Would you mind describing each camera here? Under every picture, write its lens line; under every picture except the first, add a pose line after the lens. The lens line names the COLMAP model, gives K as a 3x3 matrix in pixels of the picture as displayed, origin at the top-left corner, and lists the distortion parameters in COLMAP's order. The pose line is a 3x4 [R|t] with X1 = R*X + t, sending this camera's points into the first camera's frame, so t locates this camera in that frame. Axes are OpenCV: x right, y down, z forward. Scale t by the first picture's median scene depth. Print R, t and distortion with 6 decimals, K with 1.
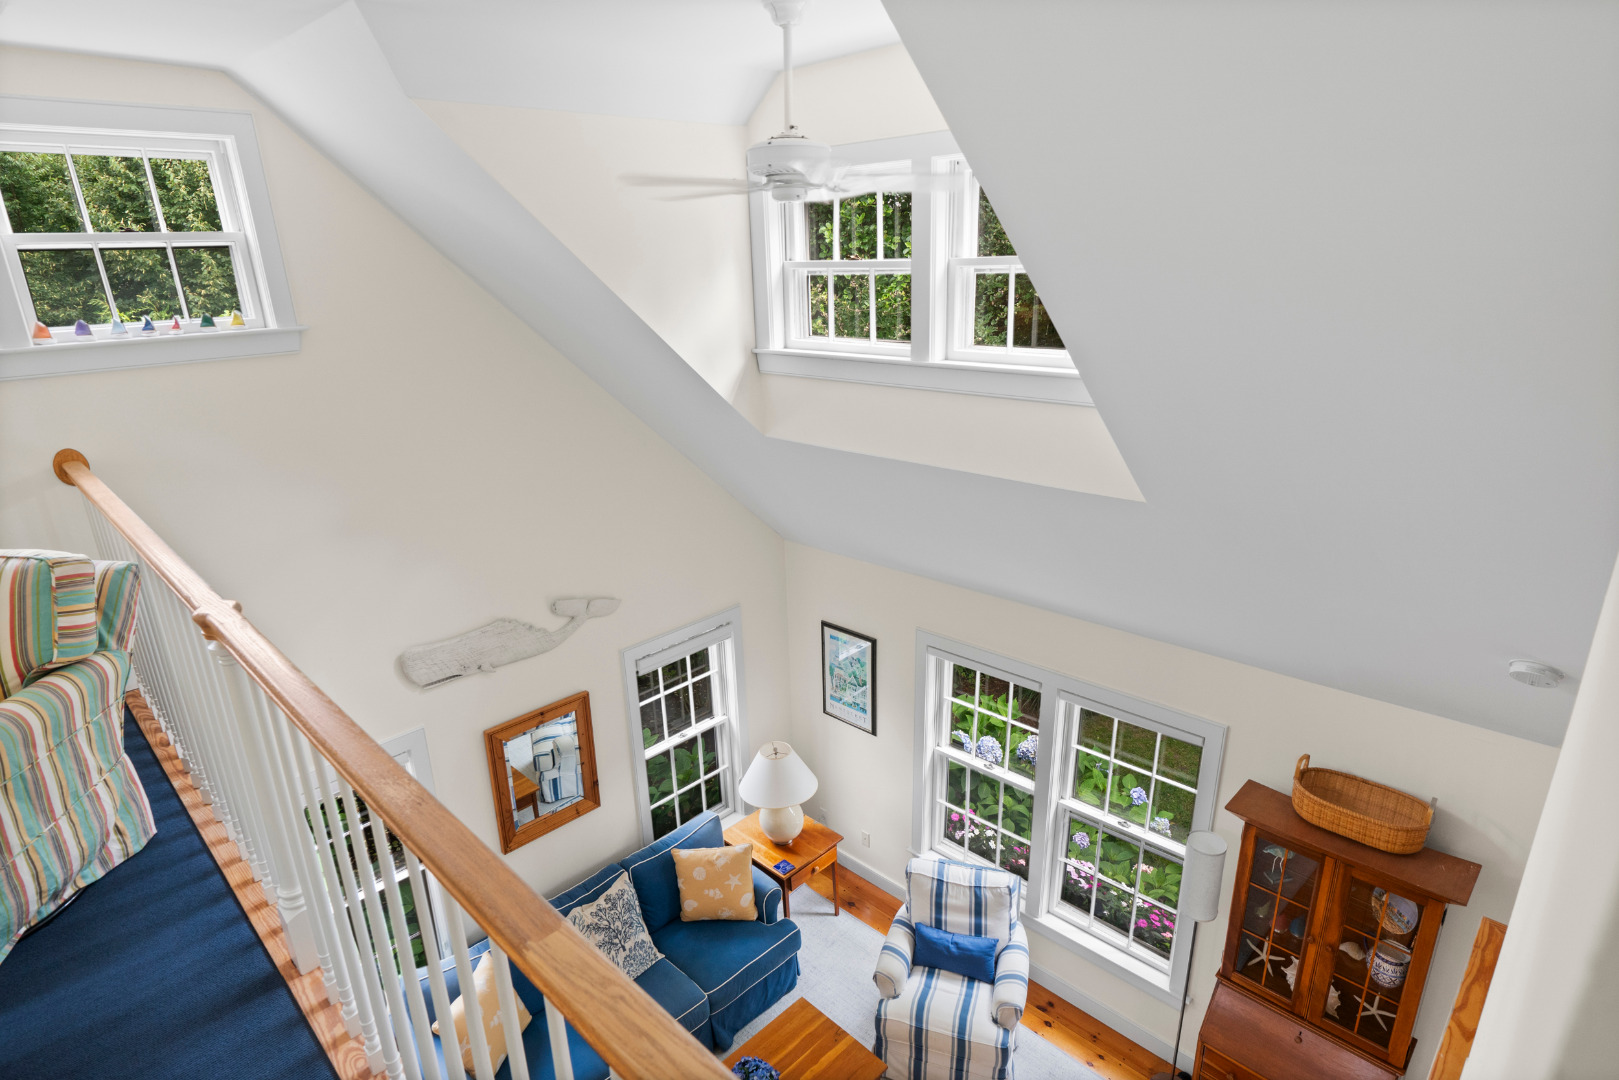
lens RADIAL K [[857.4, 0, 791.4], [0, 857.4, 548.8], [0, 0, 1]] dist [-0.003437, -0.002209]
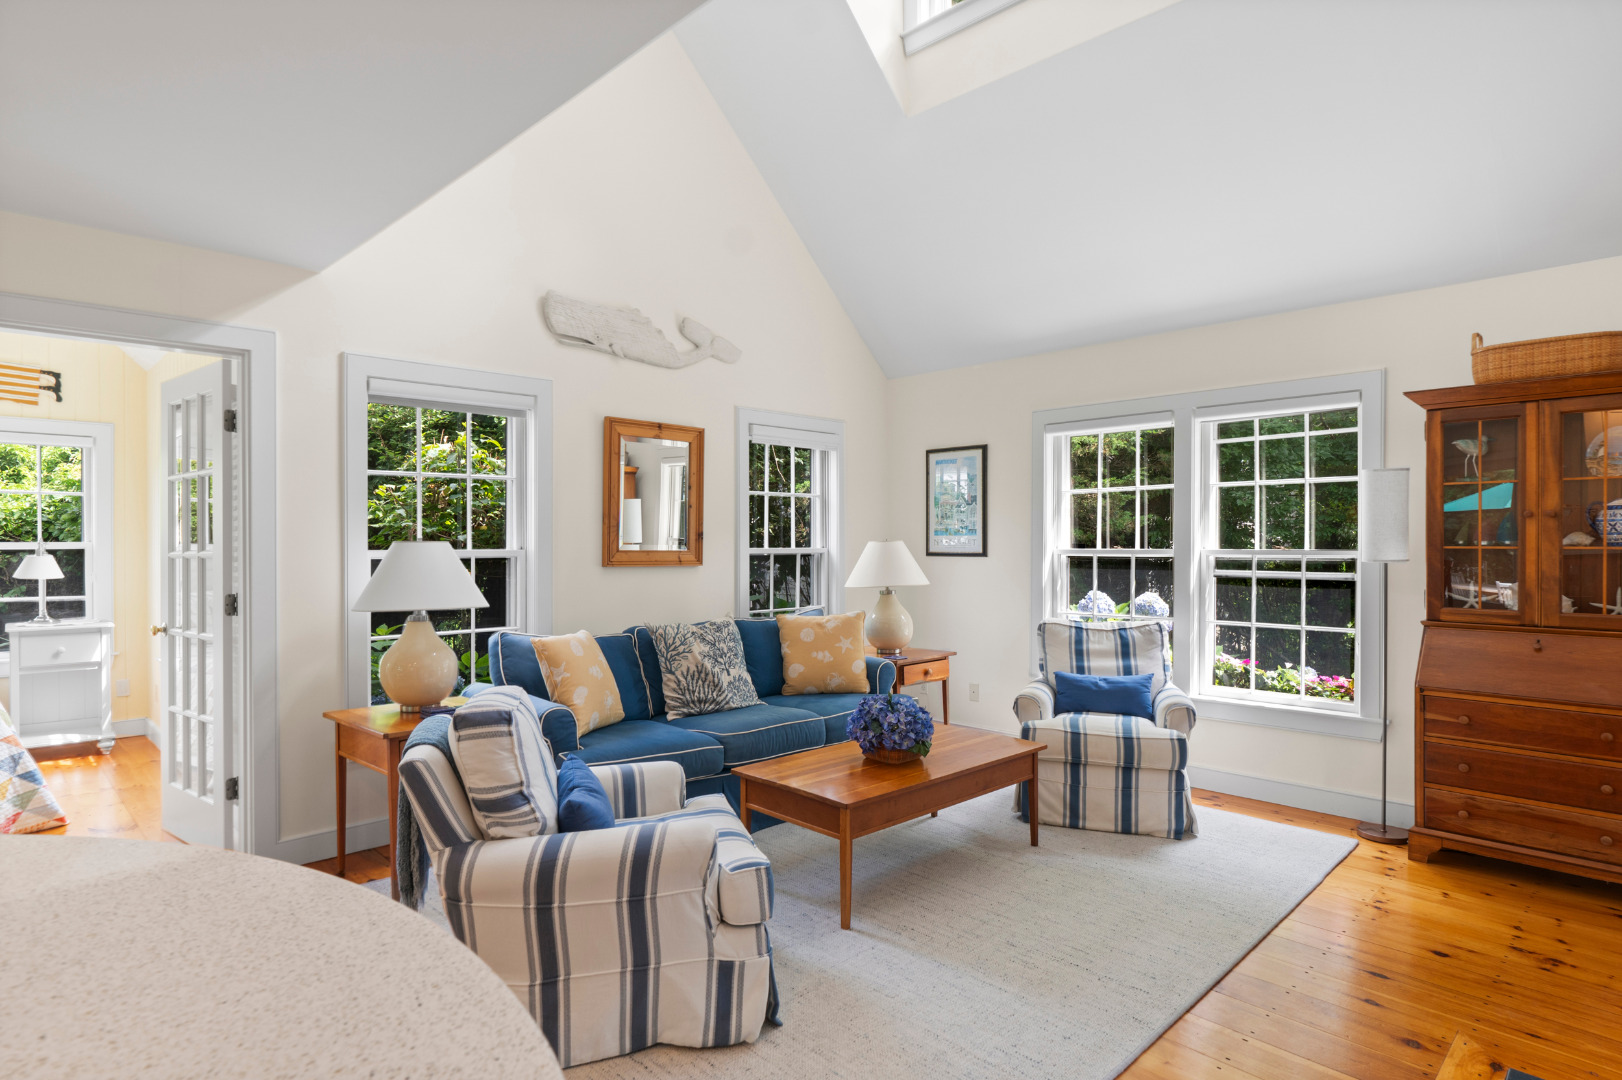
lens RADIAL K [[878.0, 0, 797.1], [0, 878.0, 546.3], [0, 0, 1]] dist [0.000624, 0.000116]
pose [[0.999332, 0.032937, -0.015822, -0.111415], [-0.036247, 0.948323, -0.315229, 0.609787], [0.004621, 0.315592, 0.948884, 0.094689]]
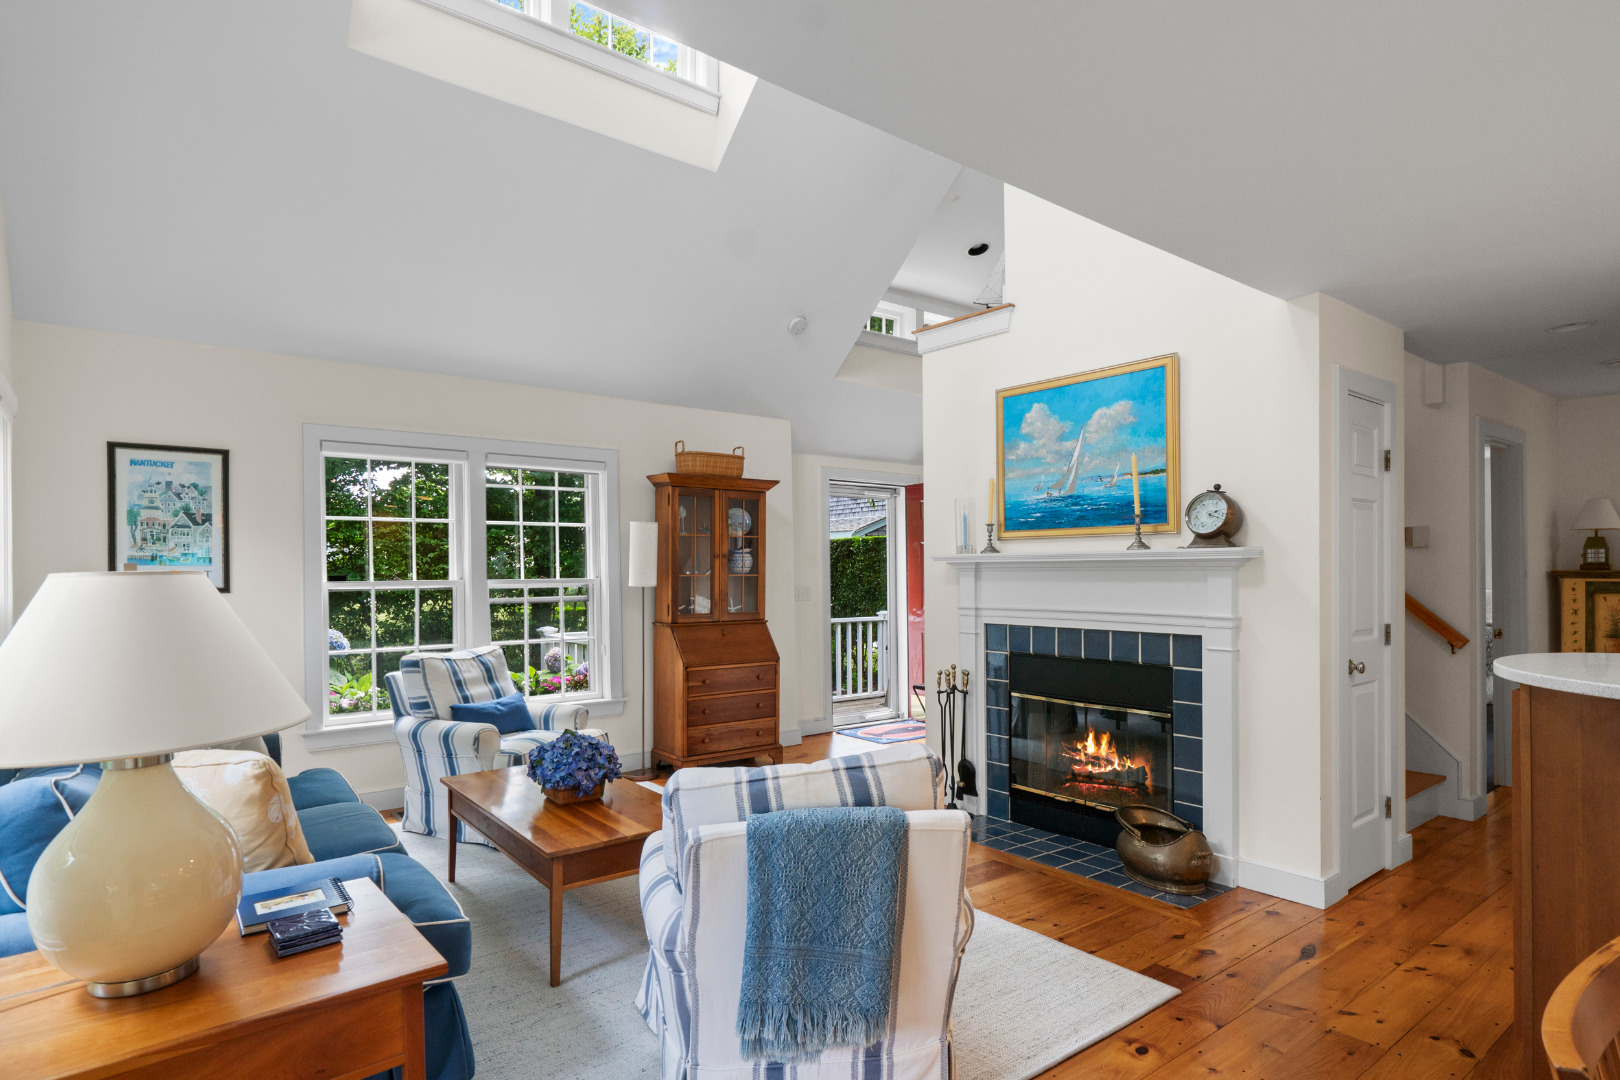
lens RADIAL K [[875.8, 0, 803.3], [0, 875.8, 580.9], [0, 0, 1]] dist [-0.004656, -0.001360]
pose [[0.118304, 0.022803, 0.992716, -0.697333], [0.317139, 0.946508, -0.059536, 0.483061], [-0.940971, 0.321873, 0.104744, 0.529410]]
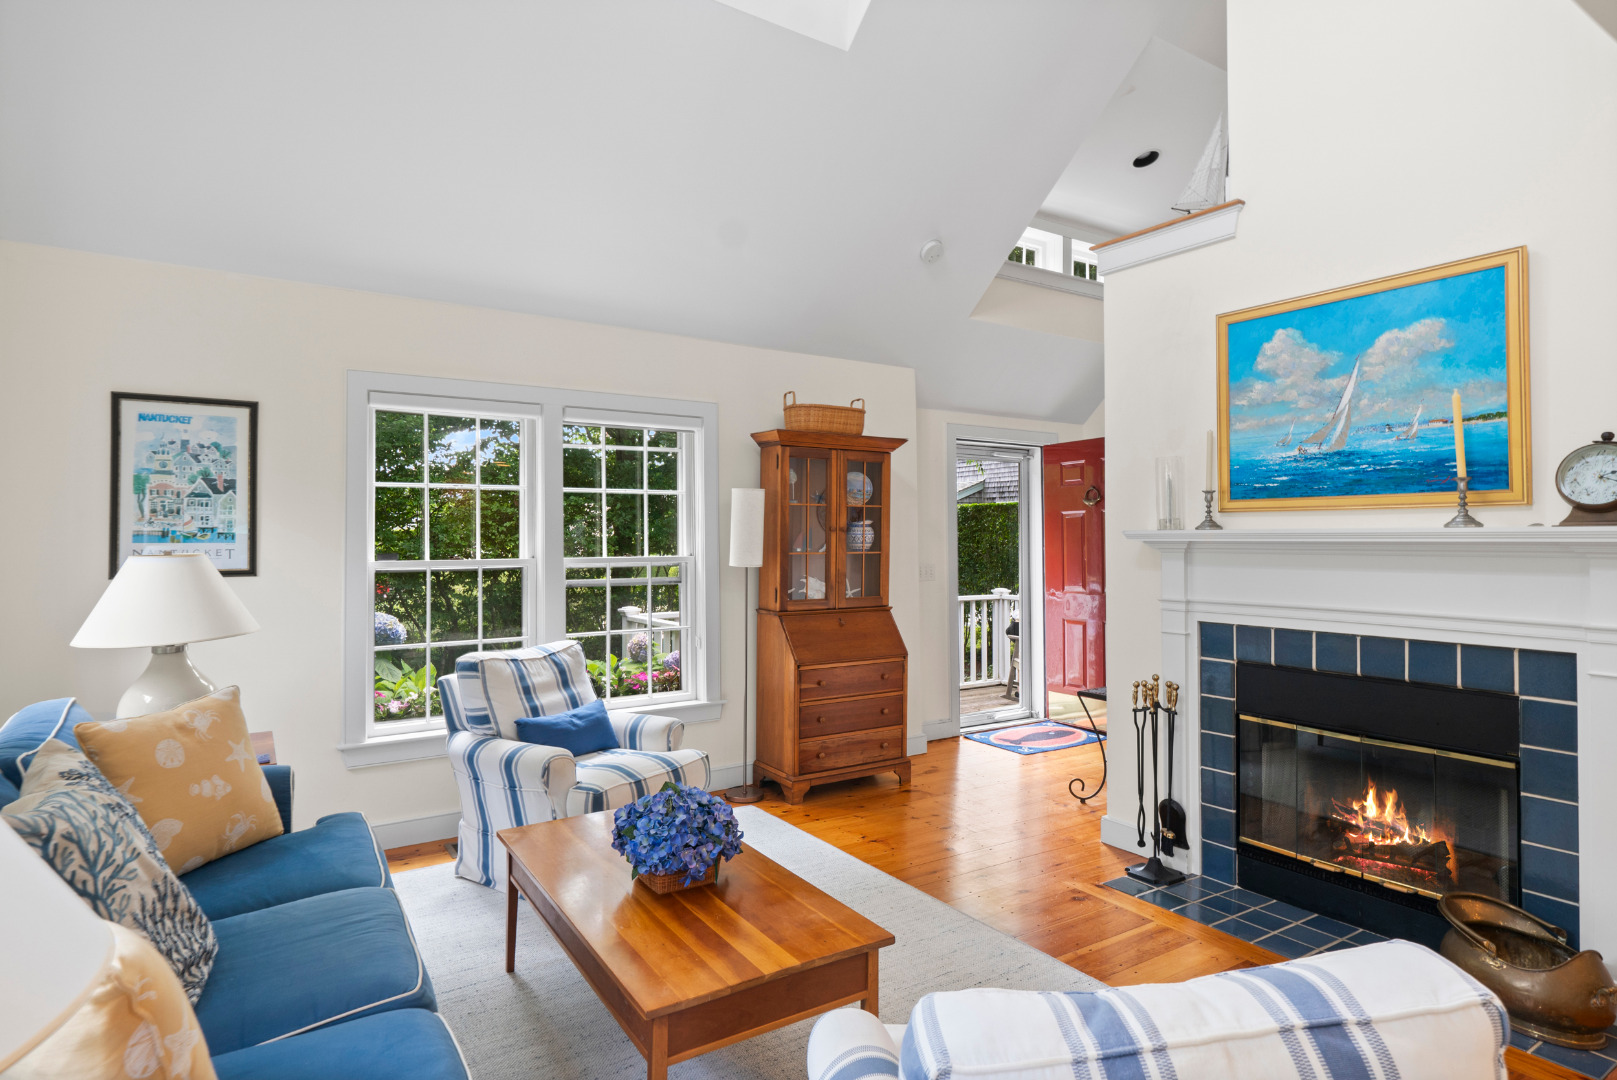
lens RADIAL K [[871.0, 0, 798.0], [0, 871.0, 524.4], [0, 0, 1]] dist [-0.004091, -0.000383]
pose [[0.204124, 0.048853, 0.977725, -0.502231], [0.306870, 0.945222, -0.111296, 0.435157], [-0.929604, 0.322753, 0.177951, 0.612636]]
